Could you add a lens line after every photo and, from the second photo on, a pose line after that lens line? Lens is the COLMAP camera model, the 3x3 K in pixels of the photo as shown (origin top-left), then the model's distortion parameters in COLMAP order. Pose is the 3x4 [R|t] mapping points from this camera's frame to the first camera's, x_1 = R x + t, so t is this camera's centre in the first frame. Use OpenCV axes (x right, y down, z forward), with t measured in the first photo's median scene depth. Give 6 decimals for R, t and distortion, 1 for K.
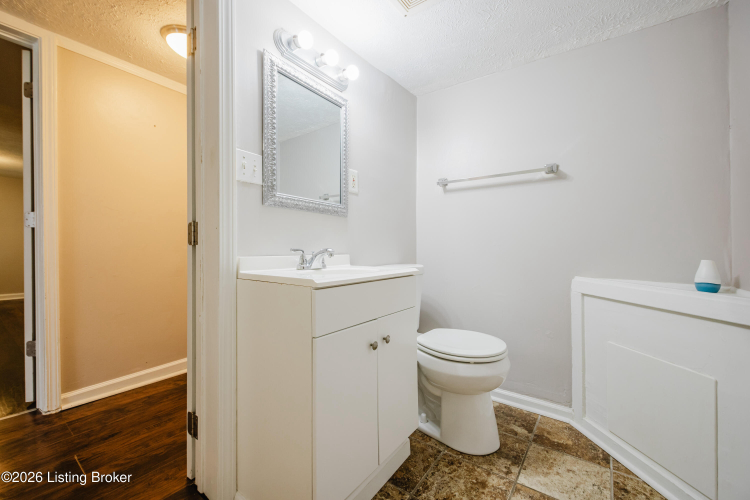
lens RADIAL K [[307.6, 0, 374.1], [0, 307.6, 244.0], [0, 0, 1]] dist [0.011444, -0.001916]
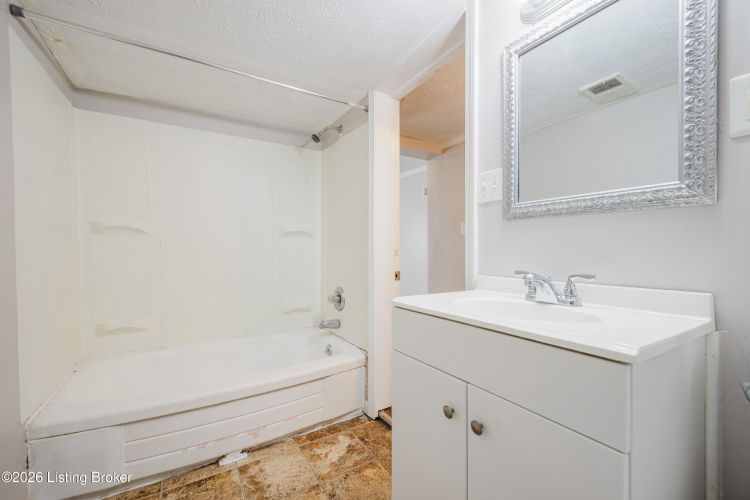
lens RADIAL K [[307.6, 0, 373.1], [0, 307.6, 256.8], [0, 0, 1]] dist [0.011444, -0.001916]
pose [[-0.382055, 0.002244, -0.924137, 0.611364], [0.002069, 0.999997, 0.001573, -0.022840], [0.924137, -0.001311, -0.382058, 0.961362]]
